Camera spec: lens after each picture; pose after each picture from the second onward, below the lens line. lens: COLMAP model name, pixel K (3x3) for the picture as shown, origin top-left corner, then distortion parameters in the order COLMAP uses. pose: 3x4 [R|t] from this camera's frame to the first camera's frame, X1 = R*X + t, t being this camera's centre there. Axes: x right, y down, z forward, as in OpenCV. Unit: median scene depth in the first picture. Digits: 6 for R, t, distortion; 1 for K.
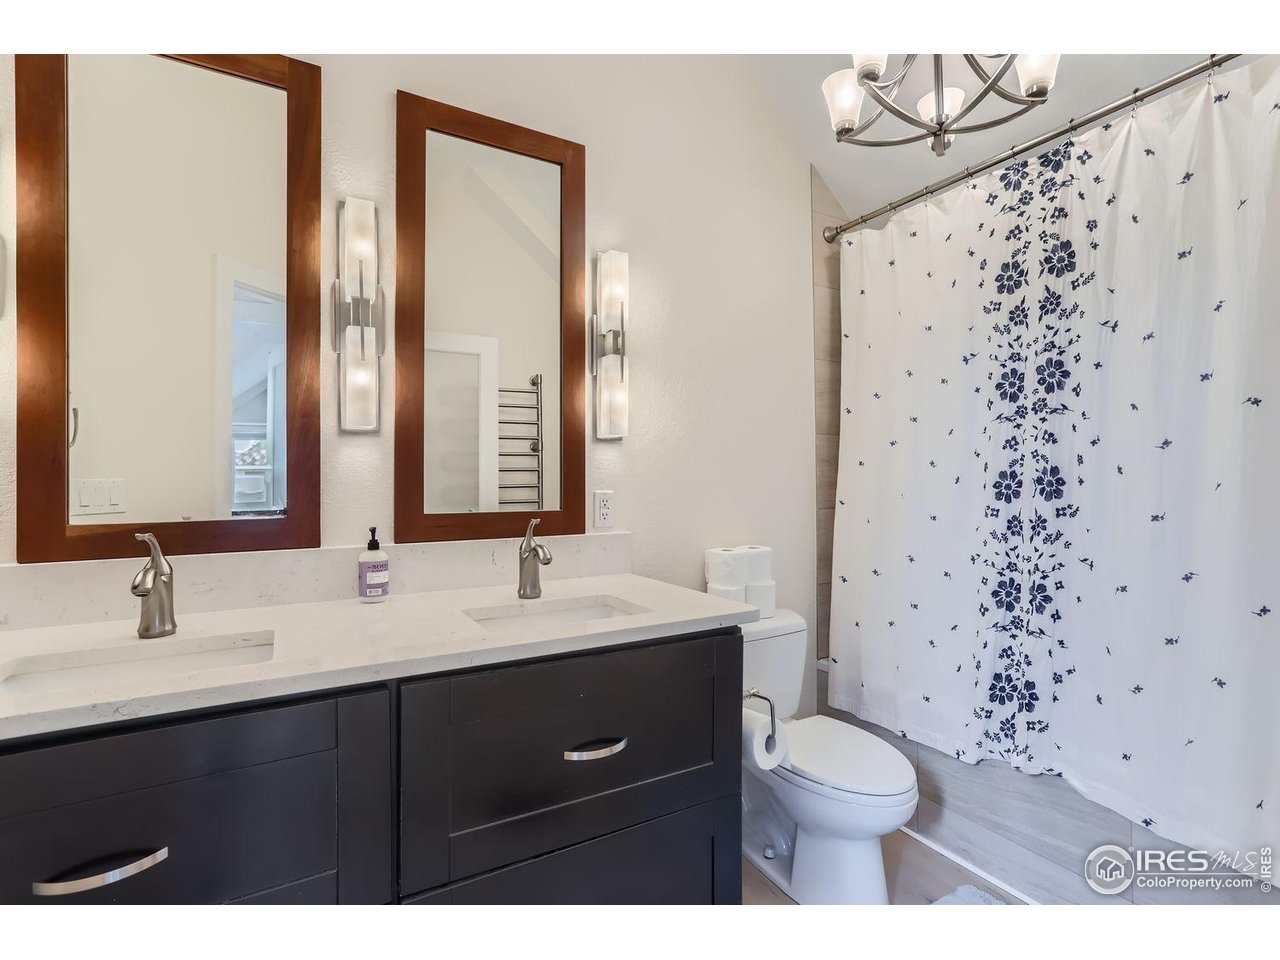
lens RADIAL K [[617.2, 0, 640.7], [0, 617.2, 468.2], [0, 0, 1]] dist [-0.041713, 0.025172]
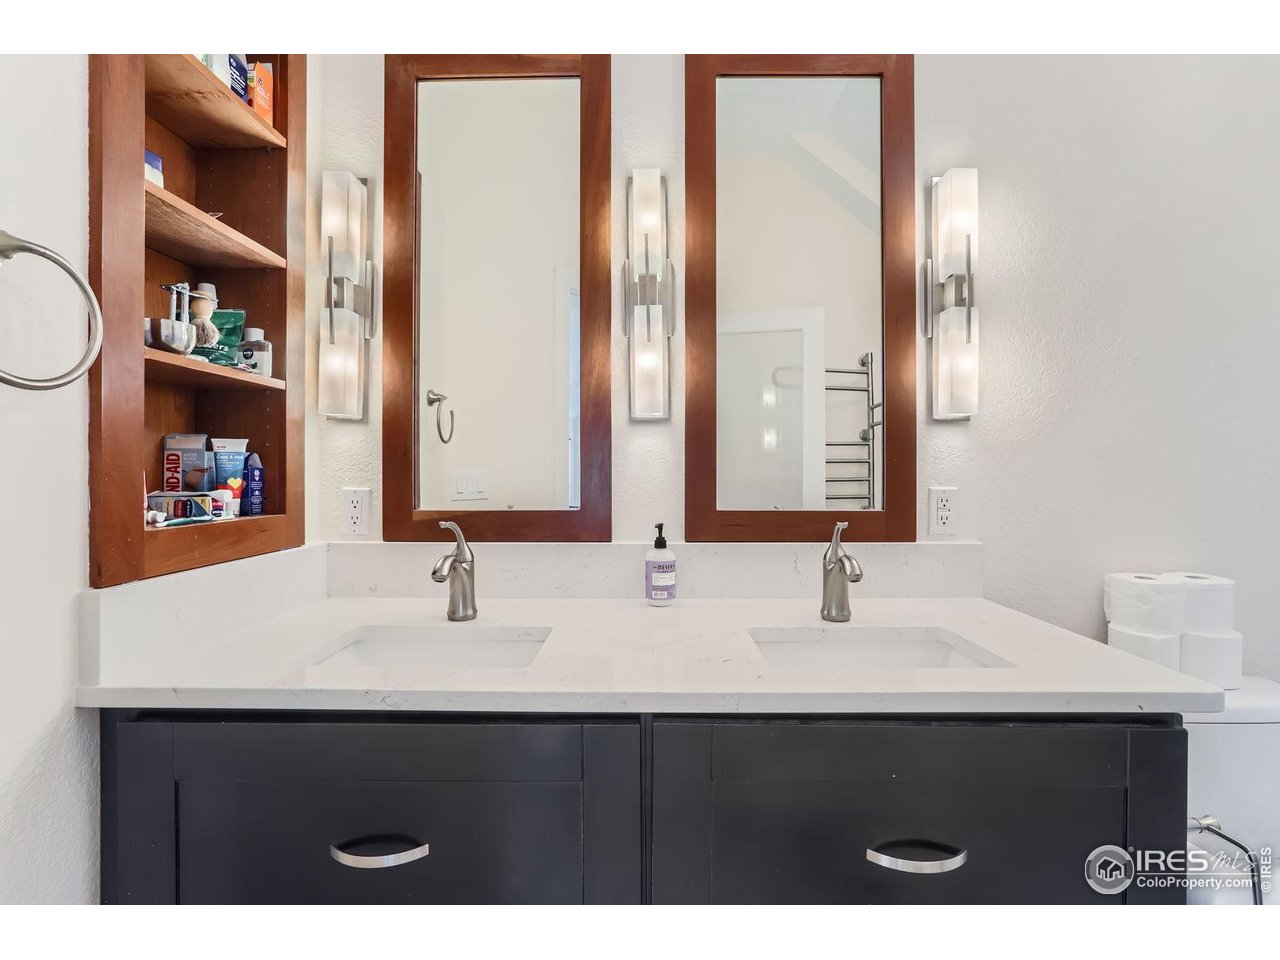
lens RADIAL K [[617.2, 0, 640.7], [0, 617.2, 468.2], [0, 0, 1]] dist [-0.041713, 0.025172]
pose [[0.857570, 0.000623, -0.514367, 0.011331], [0.005185, 0.999938, 0.009857, 0.004573], [0.514341, -0.011120, 0.857514, 0.190859]]
